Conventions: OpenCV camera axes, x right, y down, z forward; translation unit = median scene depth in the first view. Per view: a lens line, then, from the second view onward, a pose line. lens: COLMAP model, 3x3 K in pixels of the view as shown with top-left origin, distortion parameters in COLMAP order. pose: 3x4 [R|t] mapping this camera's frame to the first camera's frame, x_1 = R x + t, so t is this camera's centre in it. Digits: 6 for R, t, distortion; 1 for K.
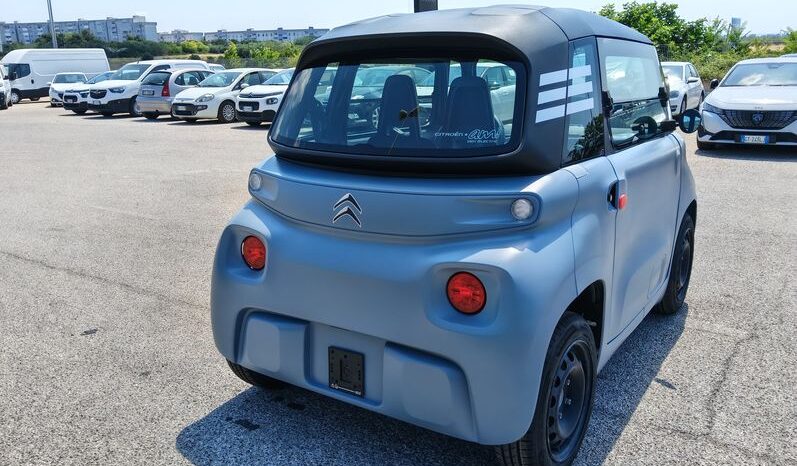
lens RADIAL K [[646.0, 0, 397.9], [0, 646.0, 233.8], [0, 0, 1]] dist [0.064072, -0.148549]
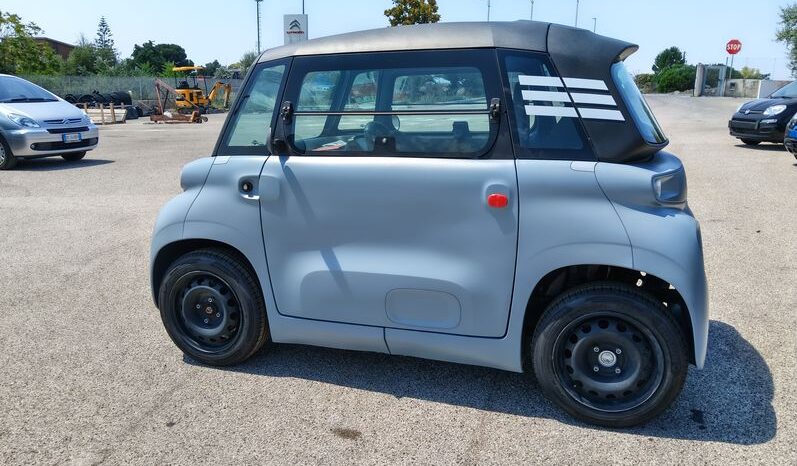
lens RADIAL K [[646.0, 0, 386.4], [0, 646.0, 241.6], [0, 0, 1]] dist [0.064072, -0.148549]
pose [[-0.241580, -0.203144, 0.948879, -1.061856], [0.250528, 0.931635, 0.263235, -0.365190], [-0.937483, 0.301313, -0.174171, 1.609206]]
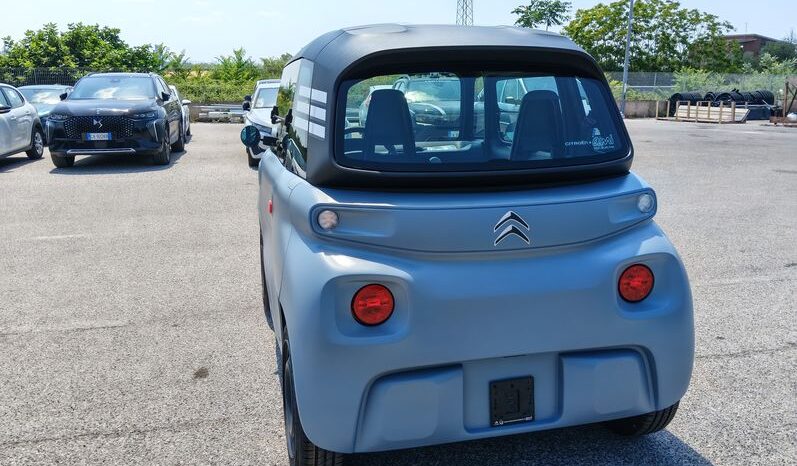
lens RADIAL K [[646.0, 0, 399.5], [0, 646.0, 233.5], [0, 0, 1]] dist [0.064072, -0.148549]
pose [[0.670602, -0.144473, 0.727613, -0.764803], [0.170686, 0.984585, 0.038185, -0.082258], [-0.721914, 0.098586, 0.684924, 0.412922]]
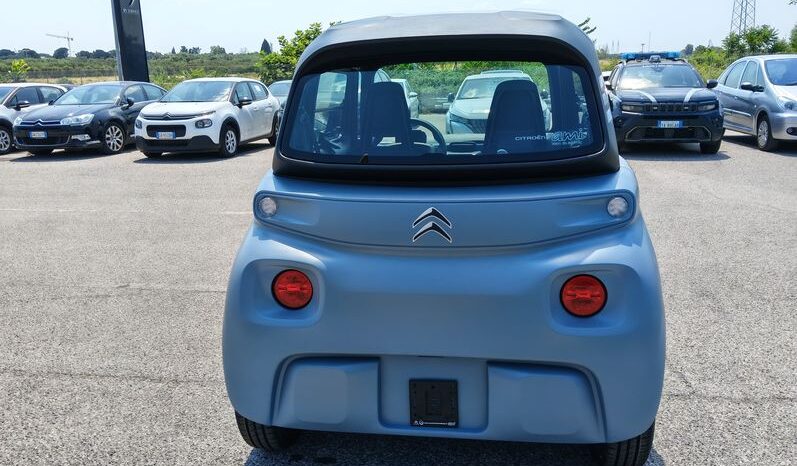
lens RADIAL K [[646.0, 0, 394.2], [0, 646.0, 235.9], [0, 0, 1]] dist [0.064072, -0.148549]
pose [[0.899897, -0.102153, 0.423968, -0.448904], [0.111632, 0.993746, 0.002492, -0.026872], [-0.421572, 0.045086, 0.905674, 0.173490]]
